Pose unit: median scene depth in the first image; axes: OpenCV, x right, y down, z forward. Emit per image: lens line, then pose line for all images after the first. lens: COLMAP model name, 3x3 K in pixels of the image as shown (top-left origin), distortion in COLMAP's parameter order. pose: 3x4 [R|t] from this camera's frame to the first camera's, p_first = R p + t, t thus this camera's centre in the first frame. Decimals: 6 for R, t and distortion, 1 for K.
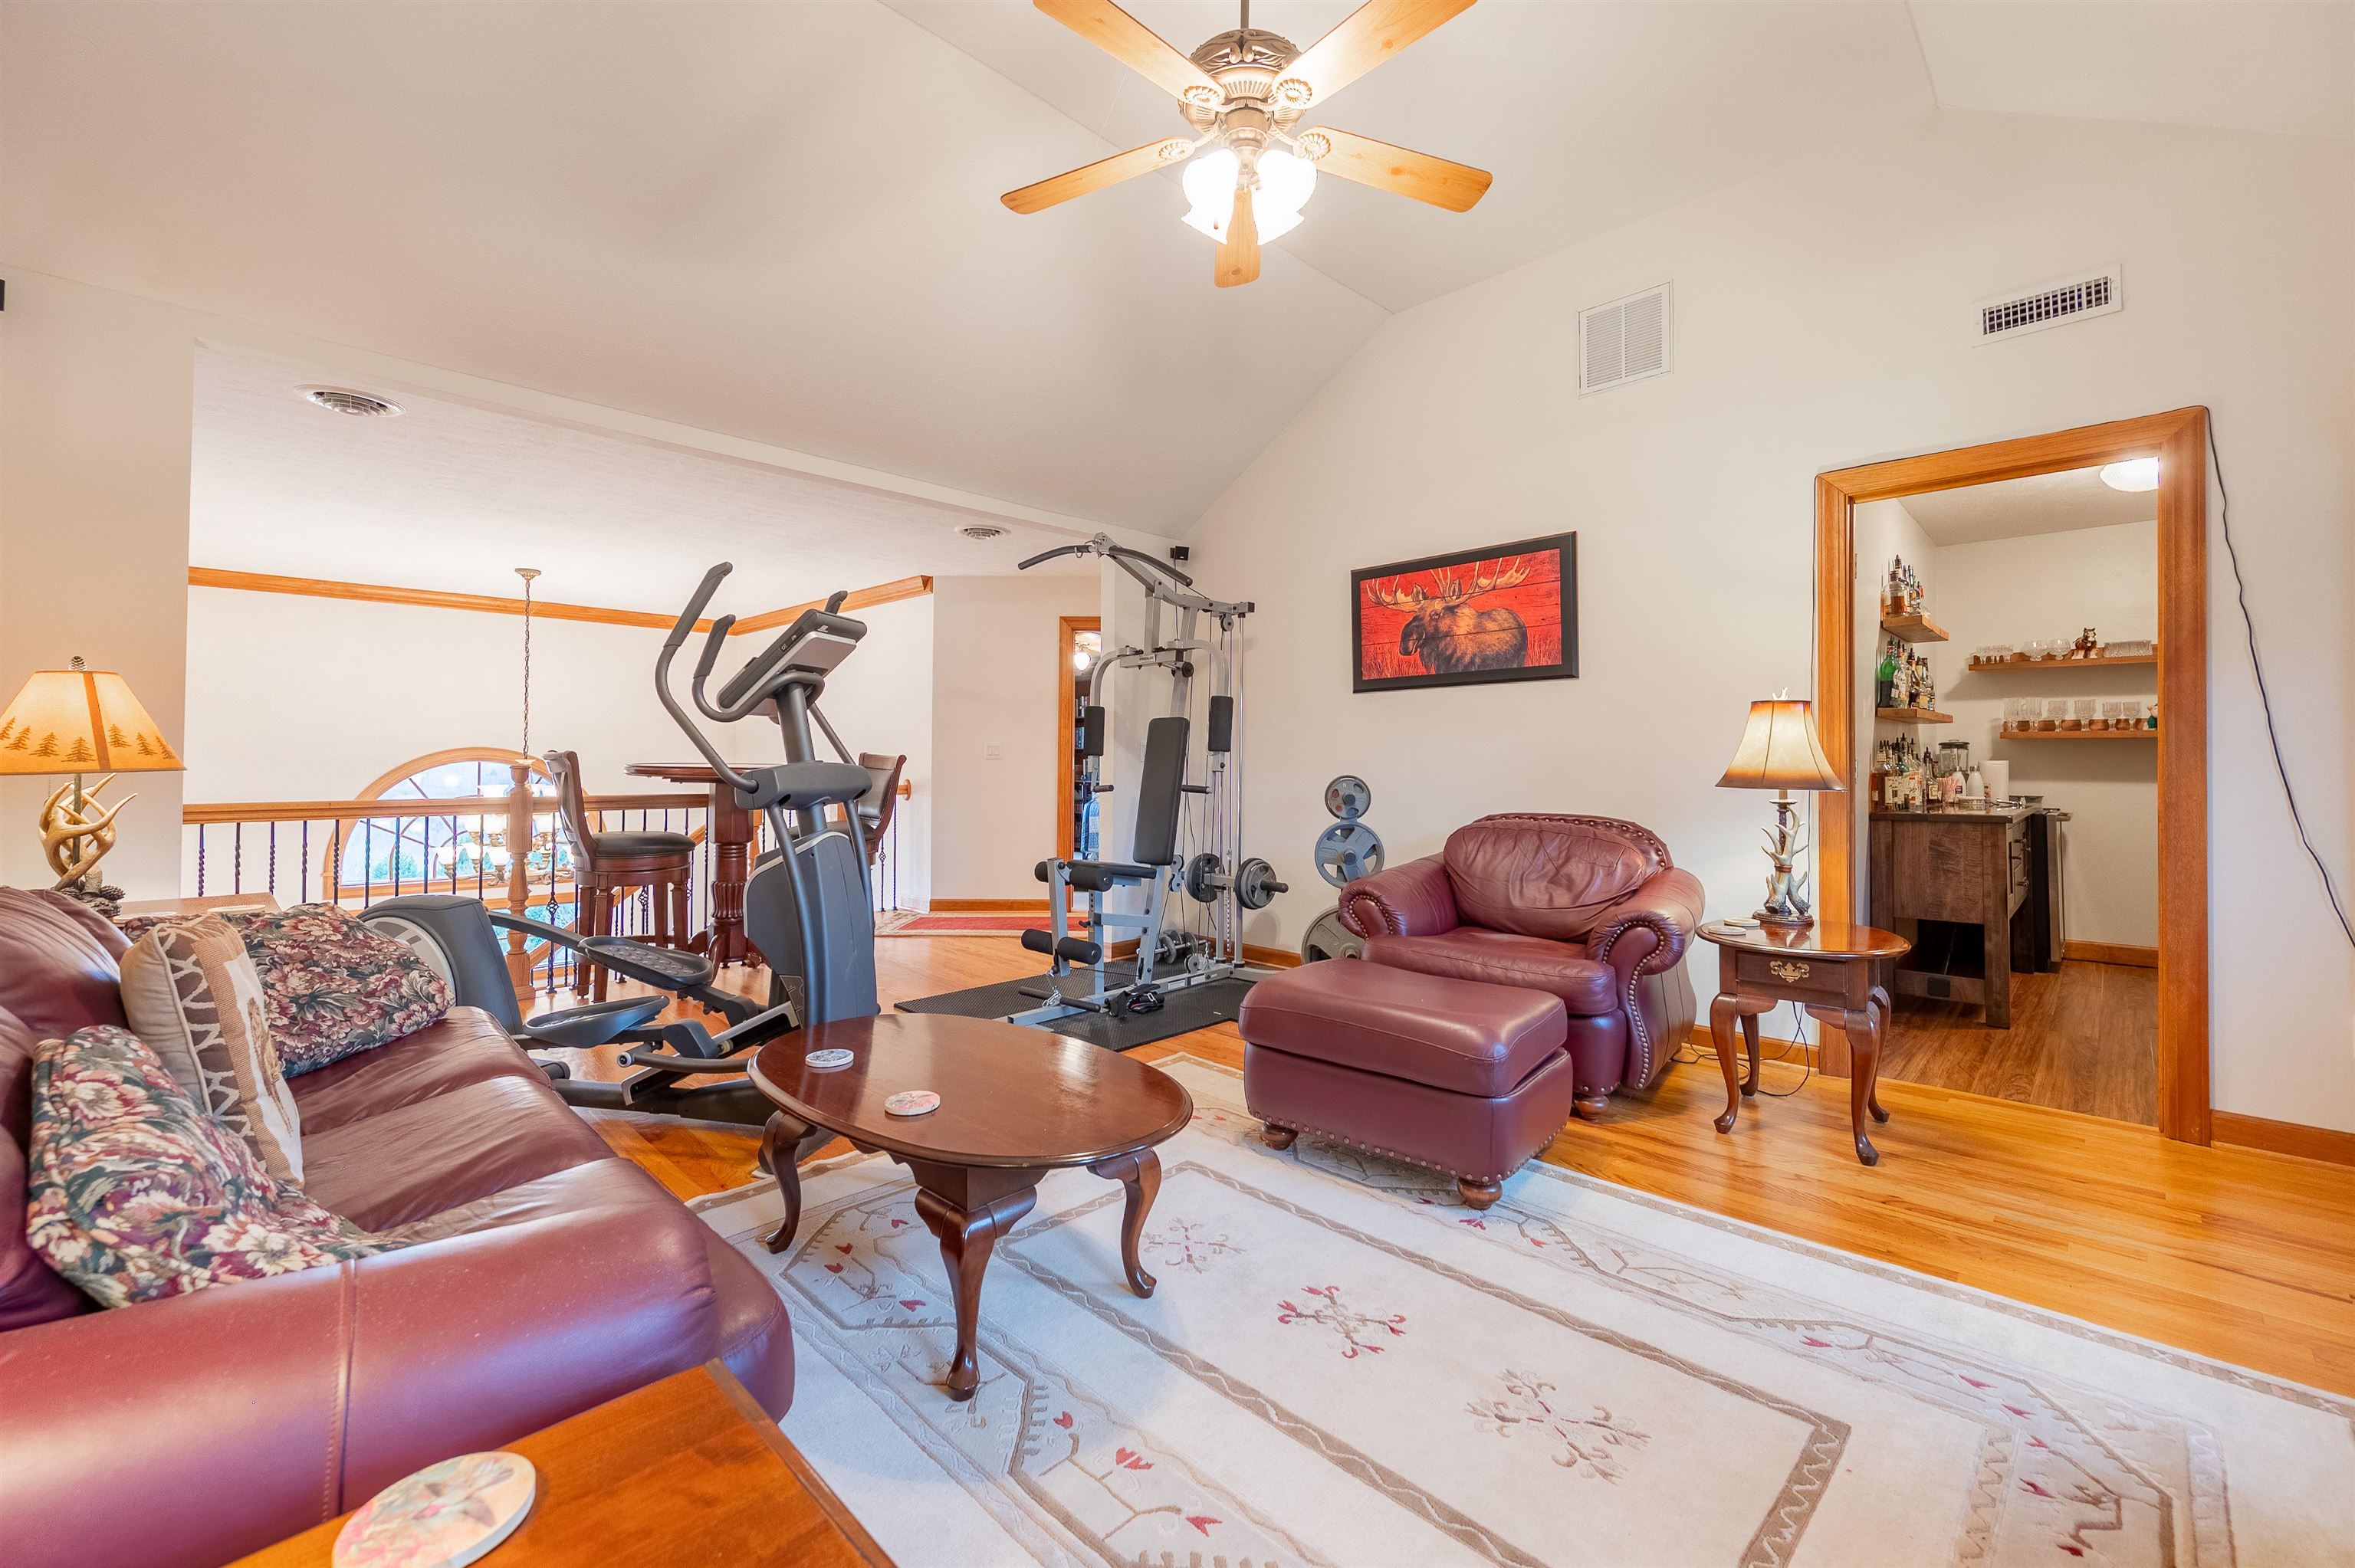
lens RADIAL K [[935.2, 0, 1186.7], [0, 935.2, 766.2], [0, 0, 1]] dist [-0.000348, 0.000788]
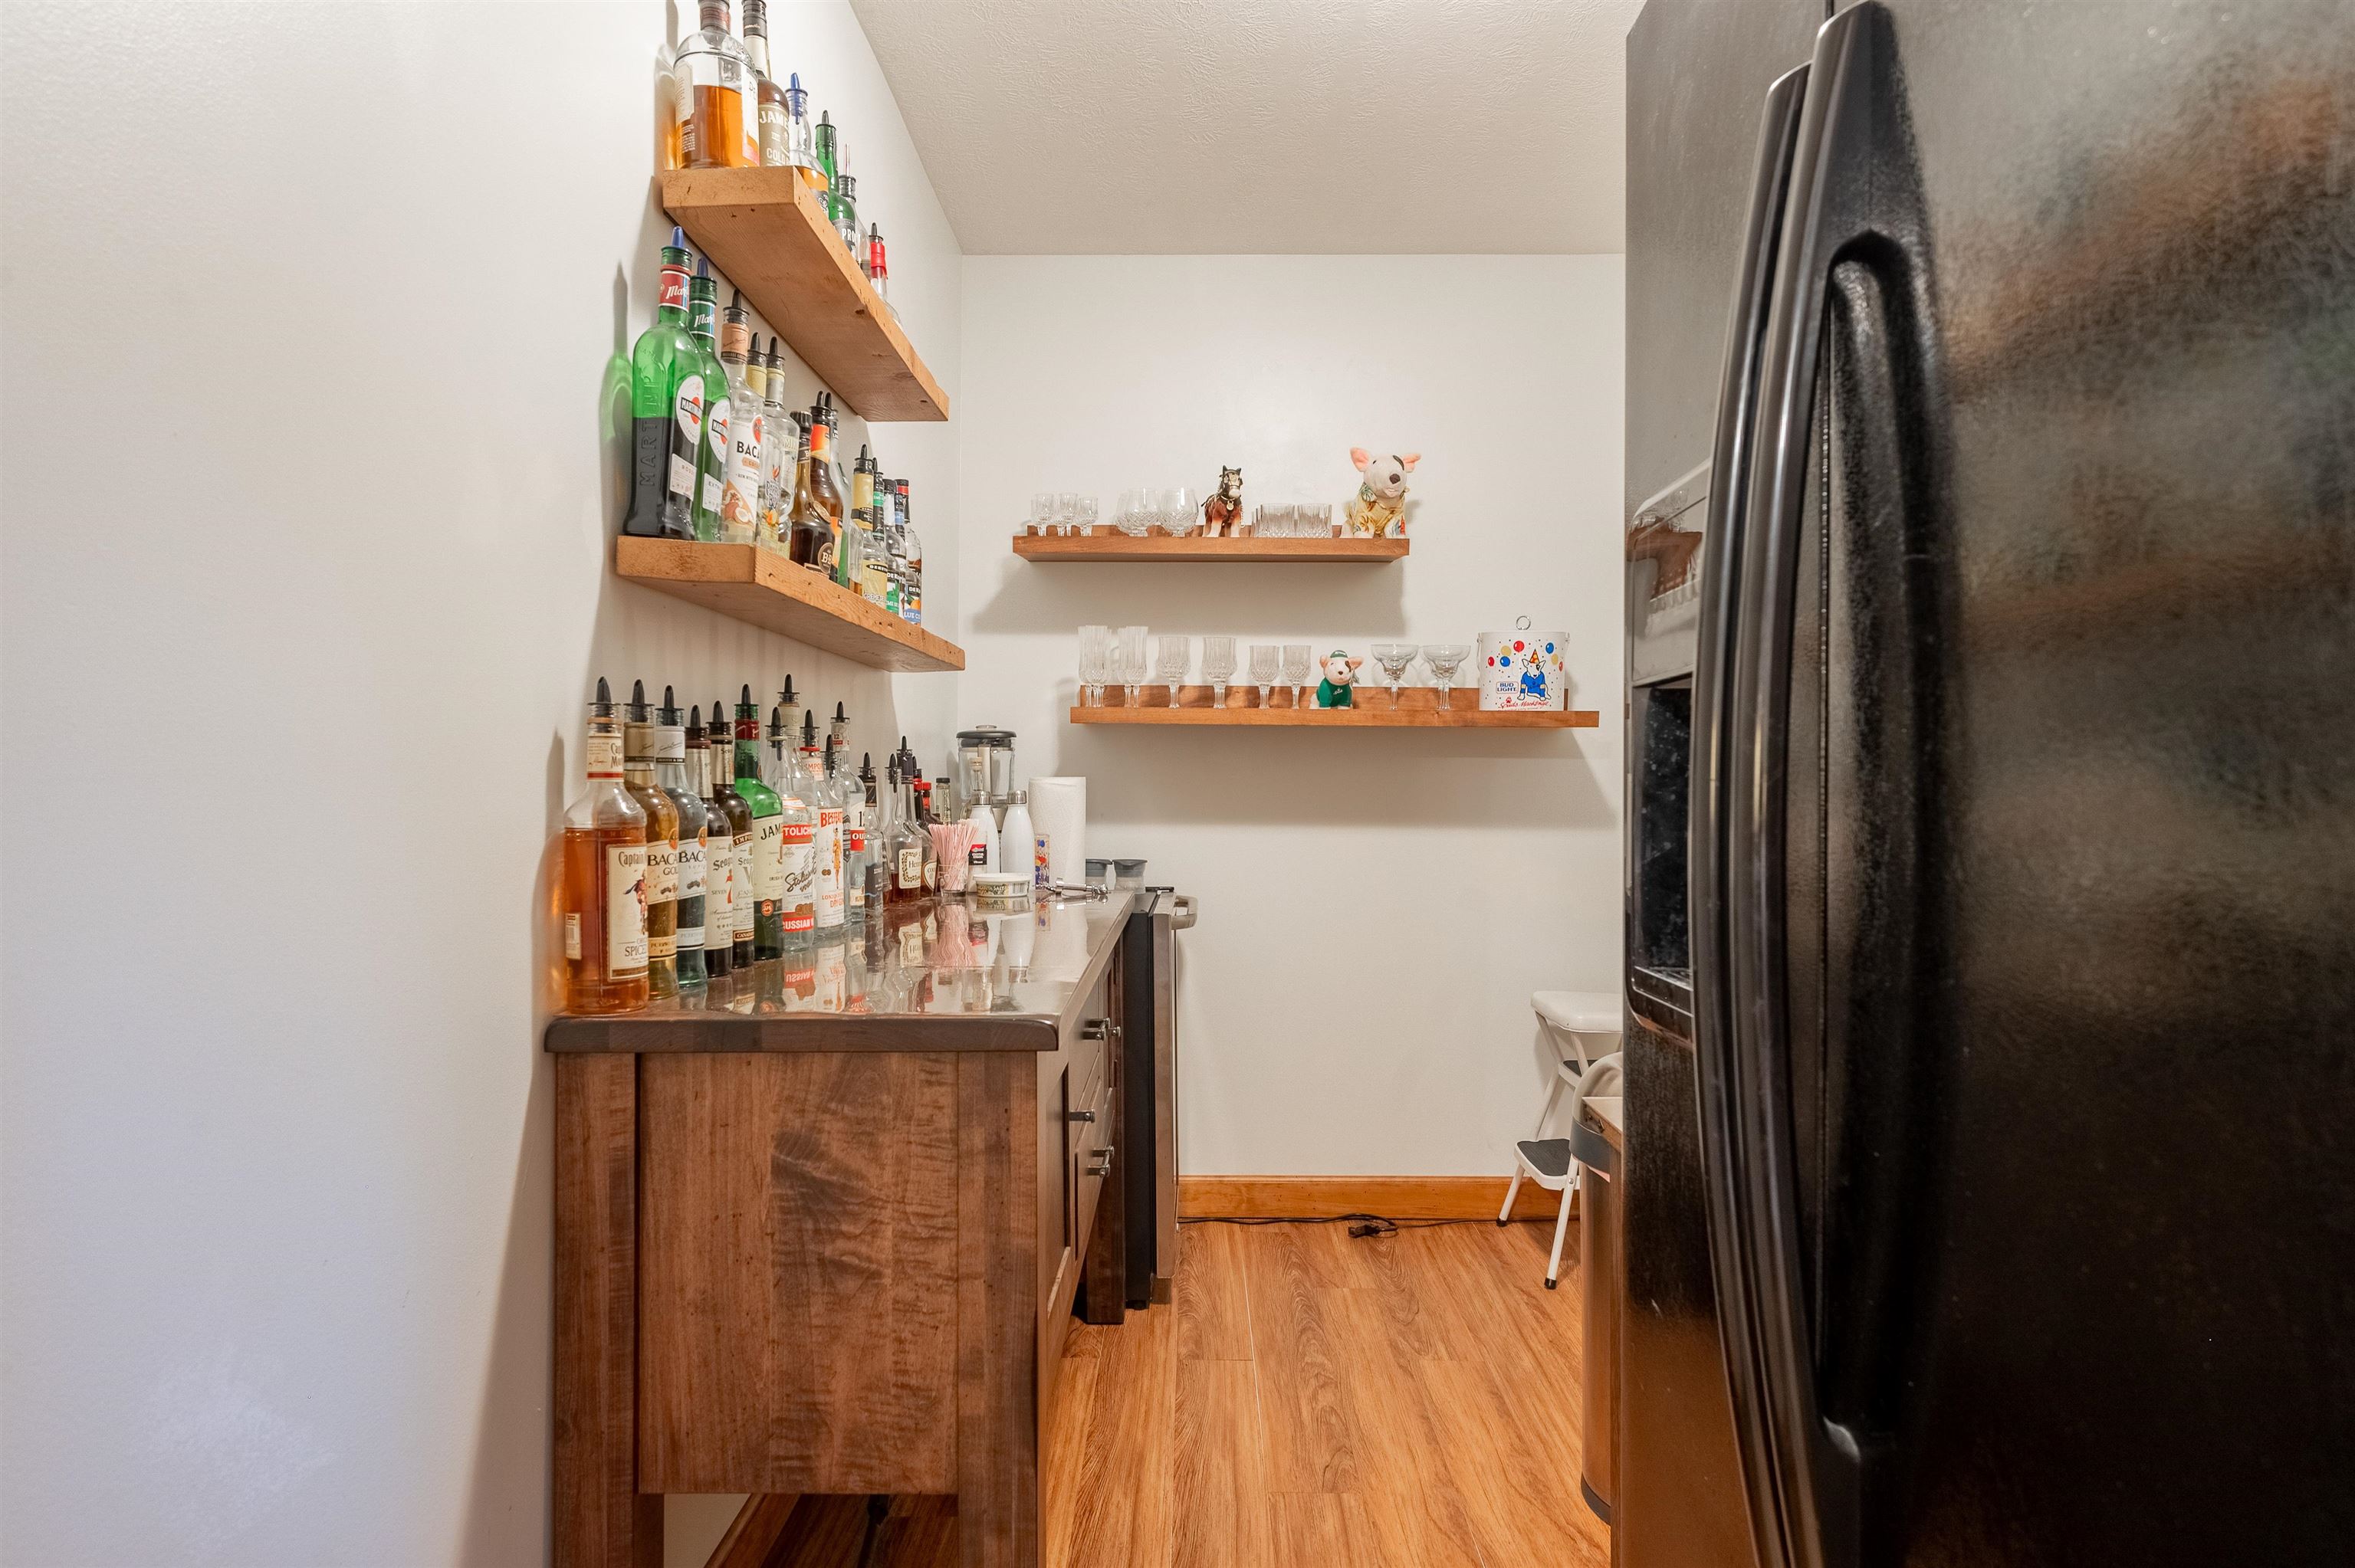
lens RADIAL K [[1286.9, 0, 1178.3], [0, 1286.9, 782.4], [0, 0, 1]] dist [-0.001155, -0.000038]
pose [[0.717315, 0.008585, 0.696696, 0.537990], [-0.010195, 0.999946, -0.001825, -0.003346], [-0.696675, -0.005794, 0.717364, 0.592724]]
